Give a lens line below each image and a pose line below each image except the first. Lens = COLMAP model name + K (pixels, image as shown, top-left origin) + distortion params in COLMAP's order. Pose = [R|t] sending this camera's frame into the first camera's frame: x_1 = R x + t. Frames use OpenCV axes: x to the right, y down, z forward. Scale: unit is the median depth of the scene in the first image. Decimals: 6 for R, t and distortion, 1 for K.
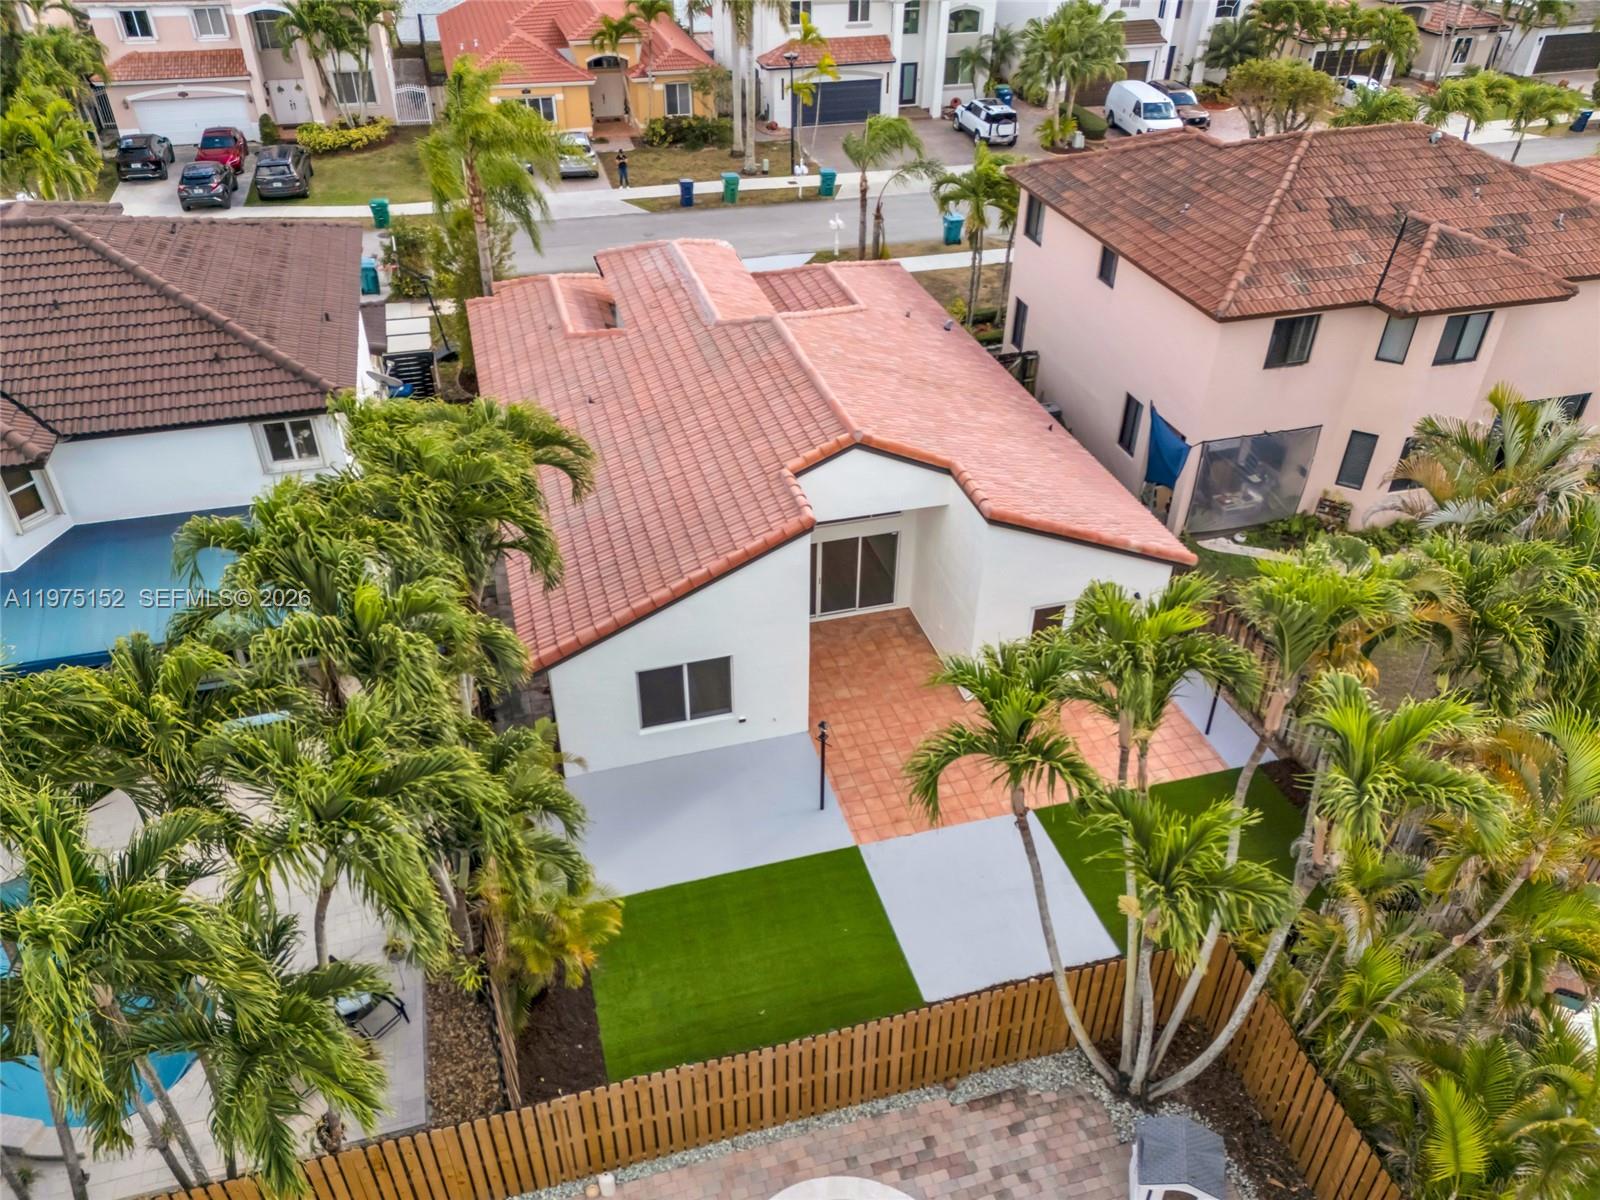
lens RADIAL K [[1198.3, 0, 801.7], [0, 1198.3, 607.9], [0, 0, 1]] dist [0.075655, -0.073693]
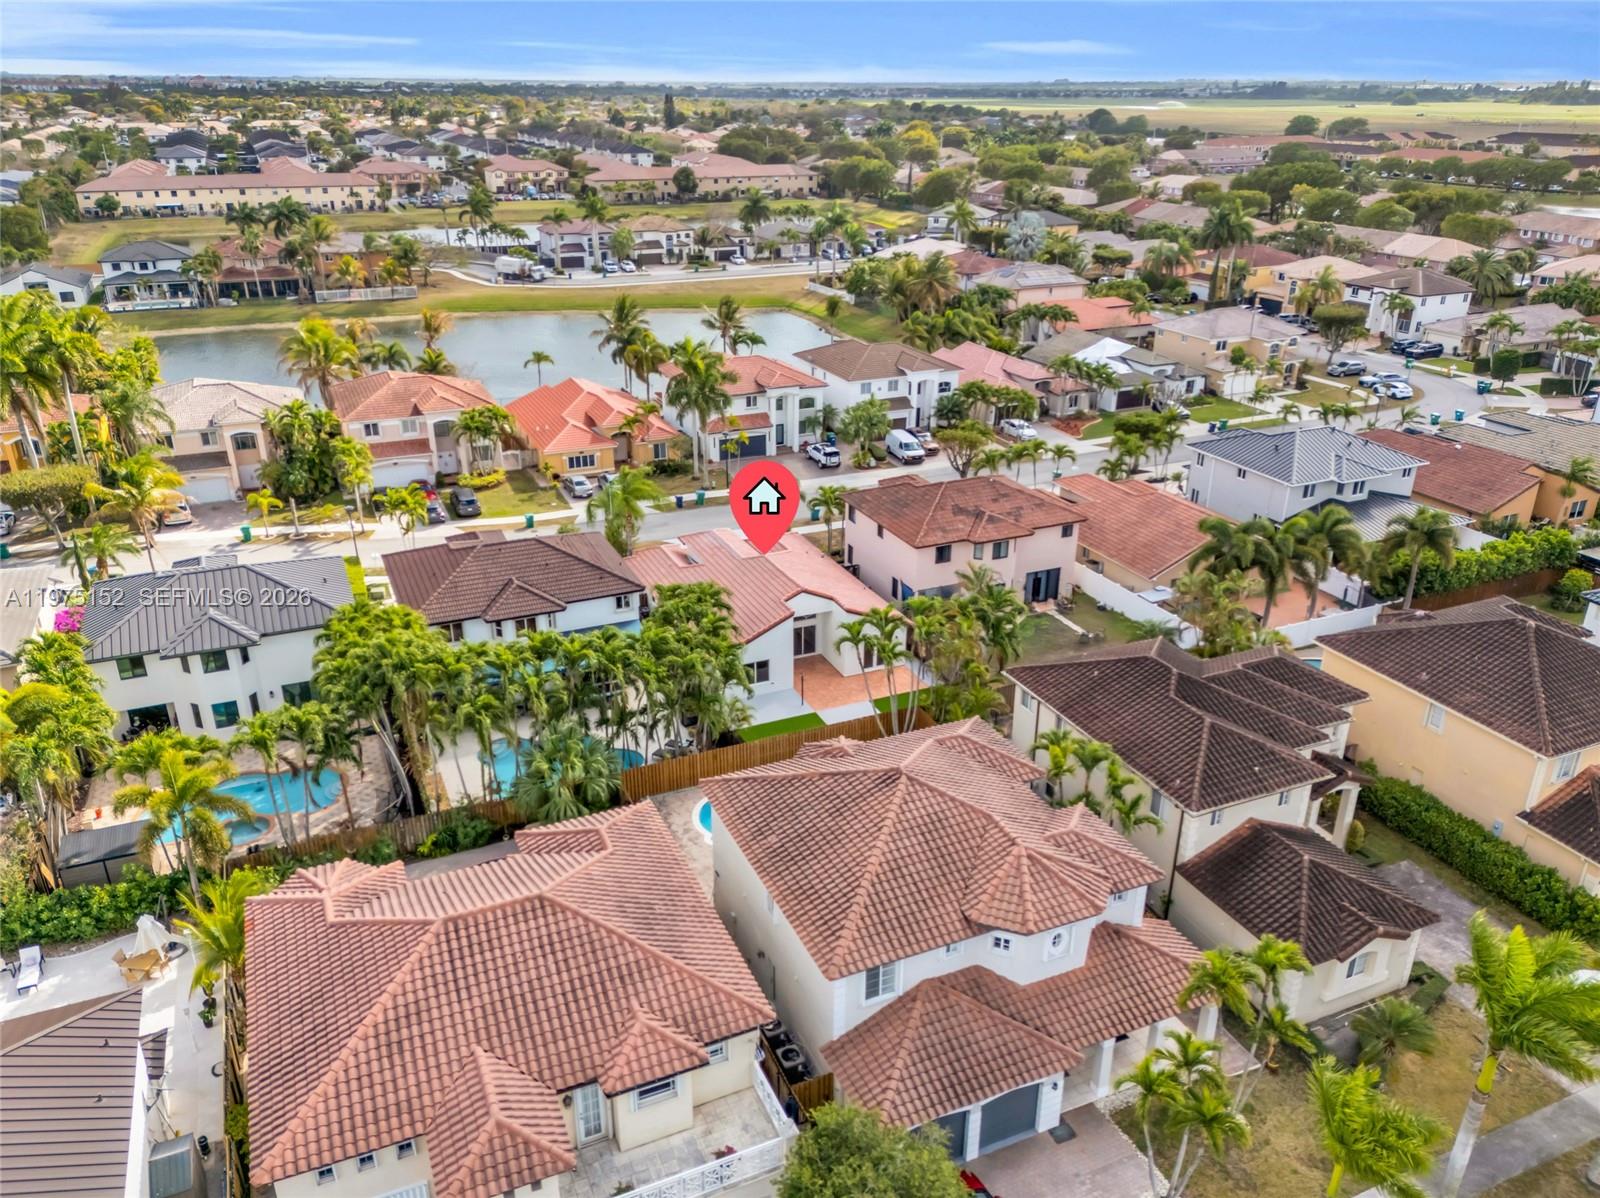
lens RADIAL K [[1198.3, 0, 799.6], [0, 1198.3, 607.9], [0, 0, 1]] dist [0.075655, -0.073693]
pose [[0.990224, -0.062680, 0.124608, -0.154431], [0.086372, 0.977008, -0.194925, 0.224543], [-0.109525, 0.203782, 0.972871, -0.888379]]
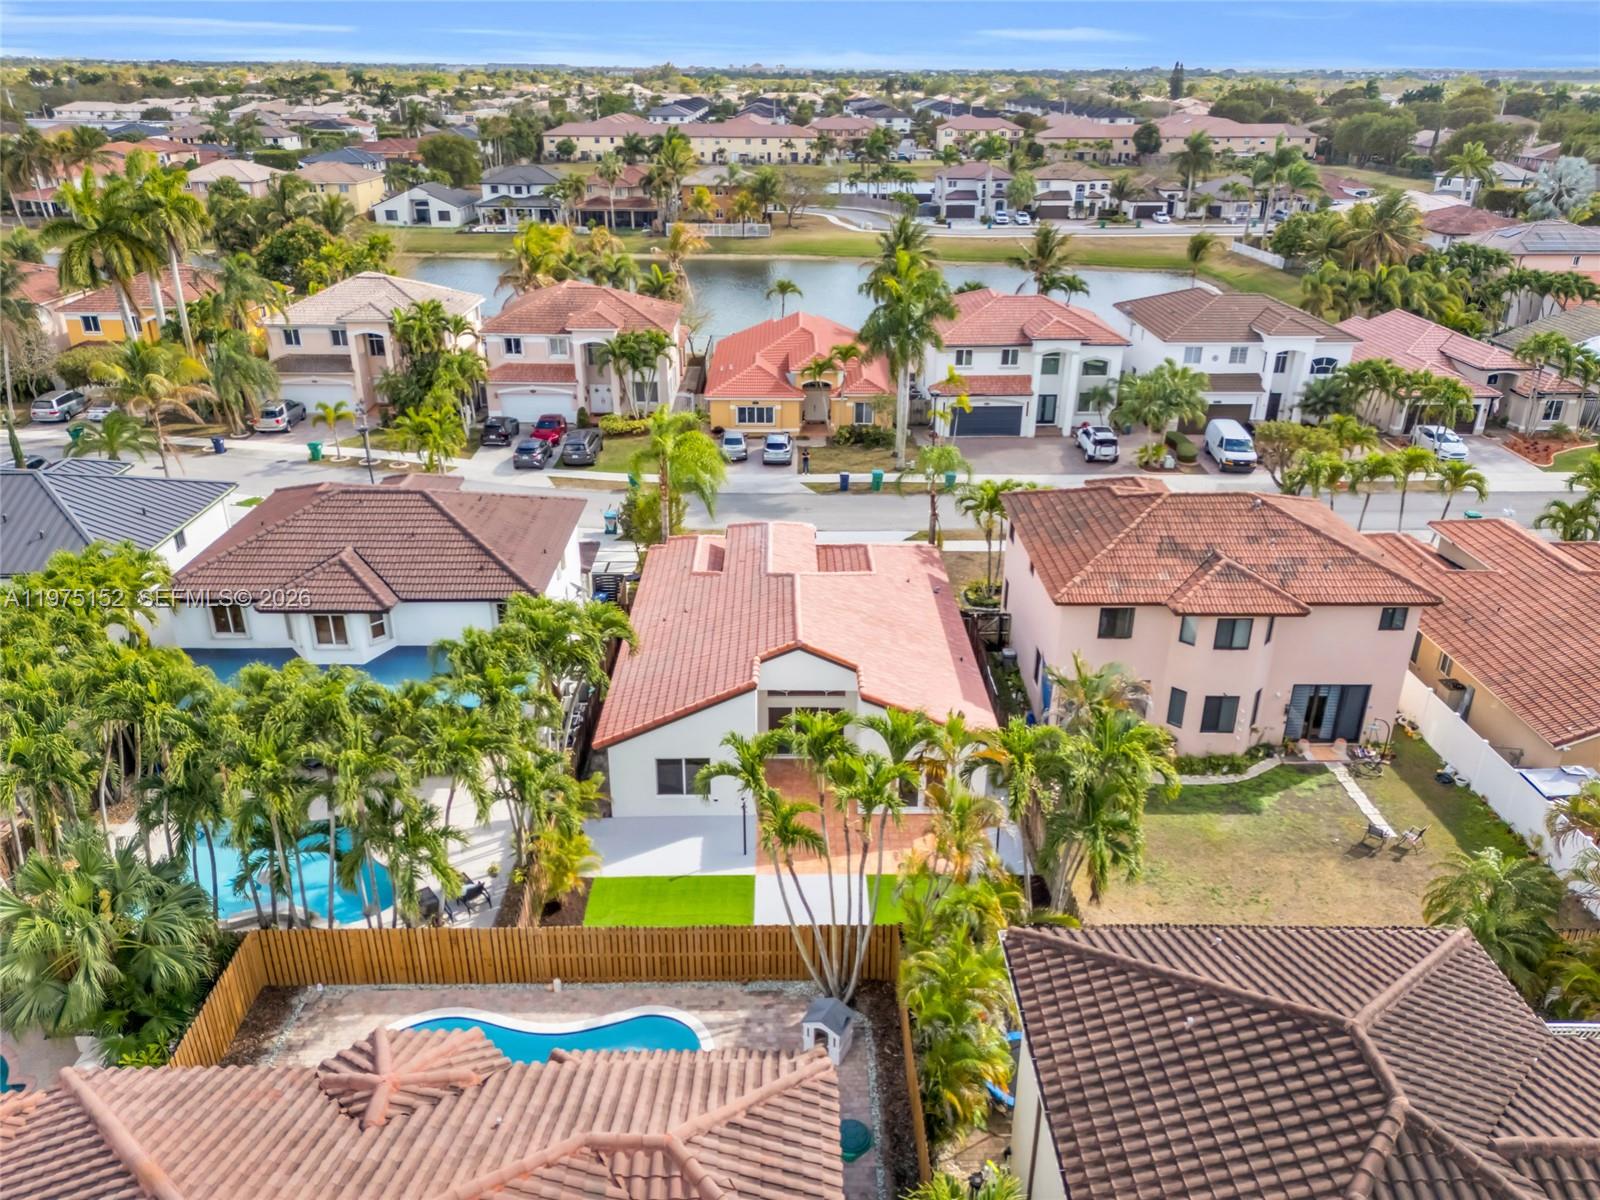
lens RADIAL K [[1198.3, 0, 794.9], [0, 1198.3, 602.4], [0, 0, 1]] dist [0.075655, -0.073693]
pose [[0.964568, 0.102796, -0.242985, 0.197737], [-0.149298, 0.972000, -0.181457, 0.050469], [0.217528, 0.211305, 0.952907, -0.294940]]
